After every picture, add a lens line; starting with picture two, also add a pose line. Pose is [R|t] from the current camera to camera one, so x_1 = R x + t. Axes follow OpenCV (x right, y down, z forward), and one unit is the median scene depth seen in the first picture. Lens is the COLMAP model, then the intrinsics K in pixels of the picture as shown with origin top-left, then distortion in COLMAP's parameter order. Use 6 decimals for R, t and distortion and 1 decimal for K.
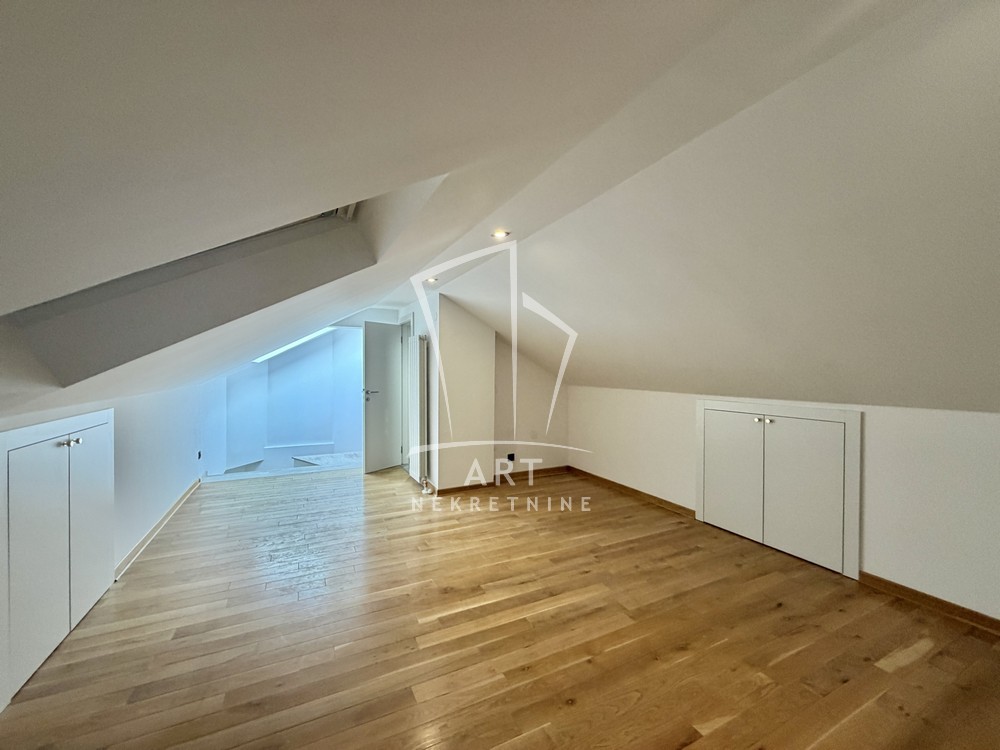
lens RADIAL K [[399.6, 0, 496.7], [0, 399.6, 373.5], [0, 0, 1]] dist [-0.002197, 0.000141]
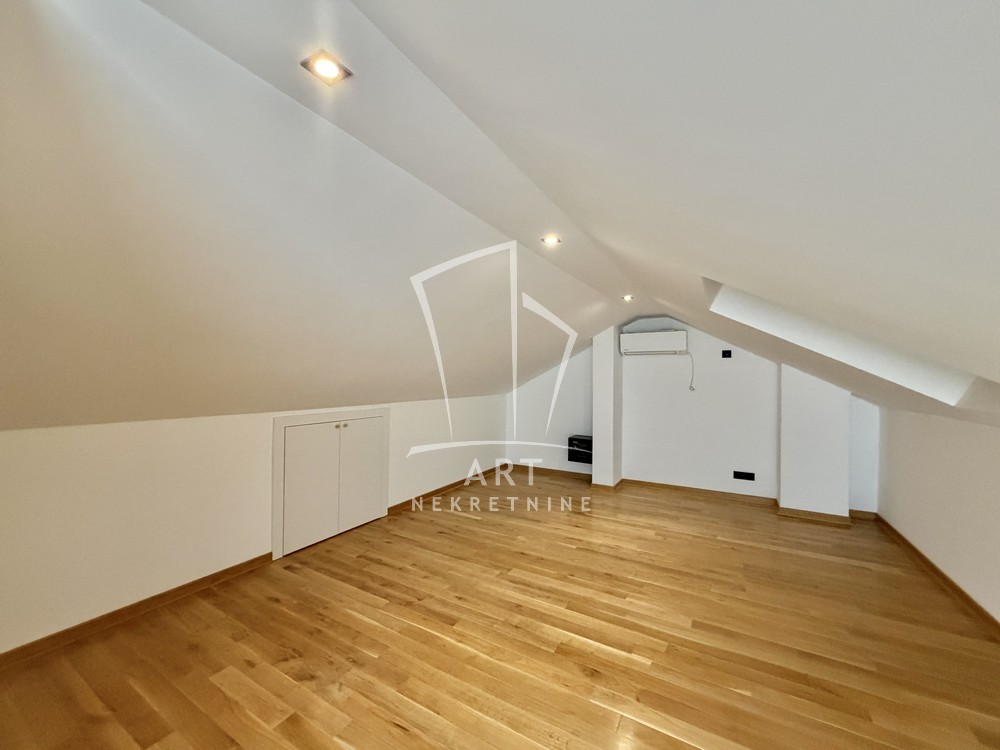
lens RADIAL K [[399.6, 0, 495.1], [0, 399.6, 375.3], [0, 0, 1]] dist [-0.002197, 0.000141]
pose [[-0.547228, -0.009320, 0.836932, -0.603130], [-0.004651, 0.999956, 0.008094, -0.044594], [-0.836971, 0.000537, -0.547247, 1.419636]]
